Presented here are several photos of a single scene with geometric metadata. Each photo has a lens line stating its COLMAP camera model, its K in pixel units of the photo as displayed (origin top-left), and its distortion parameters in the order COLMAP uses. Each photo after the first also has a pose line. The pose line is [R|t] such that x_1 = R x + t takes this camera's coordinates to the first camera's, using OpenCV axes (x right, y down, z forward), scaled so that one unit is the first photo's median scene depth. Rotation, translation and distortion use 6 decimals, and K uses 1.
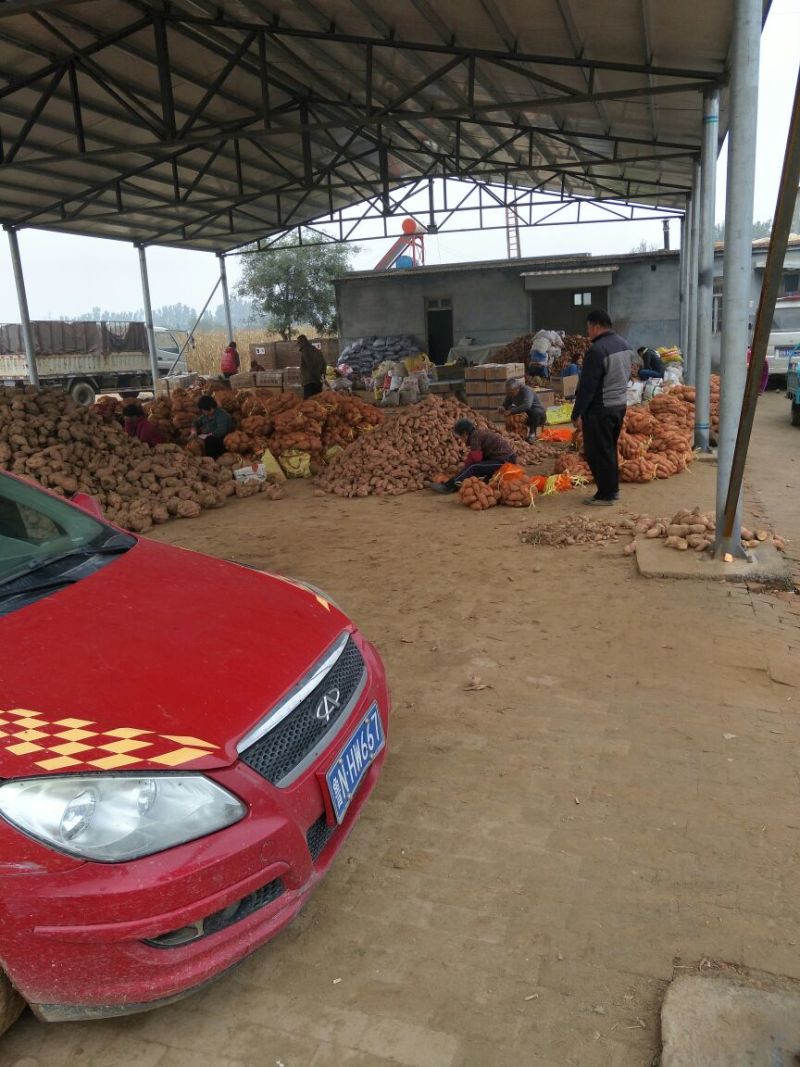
lens RADIAL K [[787.9, 0, 400.0], [0, 787.9, 533.5], [0, 0, 1]] dist [-0.004384, 0.001296]
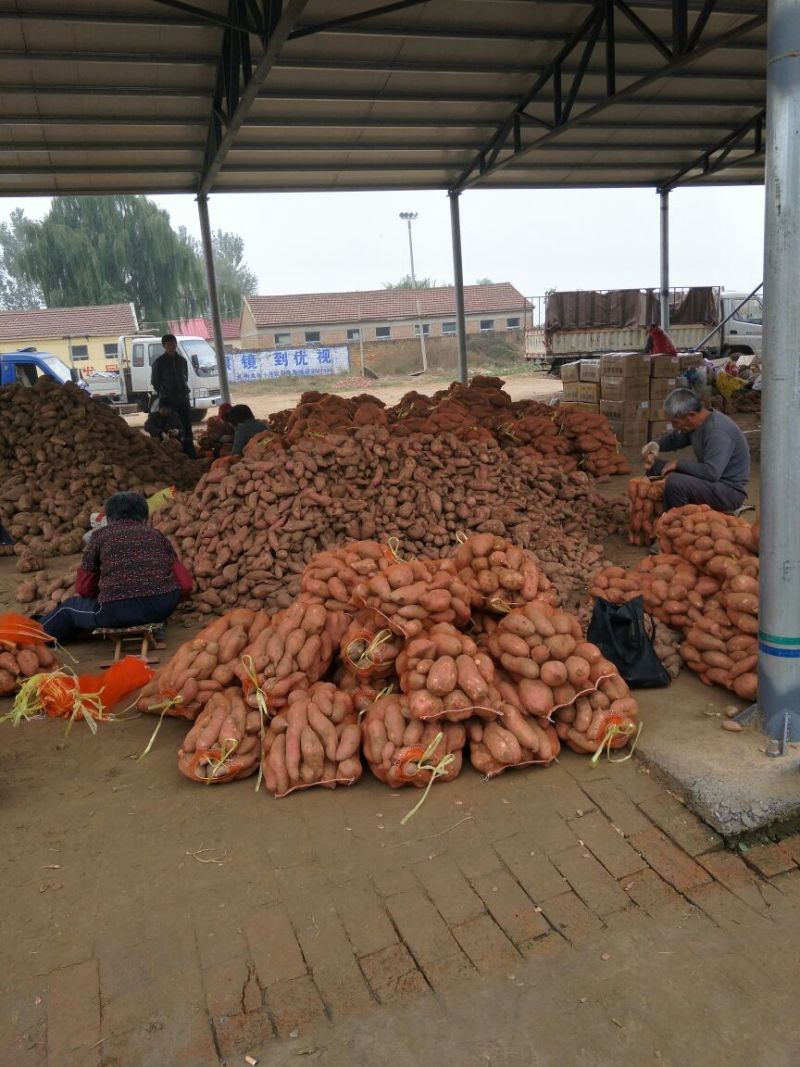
lens RADIAL K [[787.9, 0, 400.0], [0, 787.9, 533.5], [0, 0, 1]] dist [-0.004384, 0.001296]
pose [[0.592682, 0.192507, -0.782093, 0.183907], [-0.161581, 0.979695, 0.118696, -0.073513], [0.789062, 0.056023, 0.611753, 0.304272]]
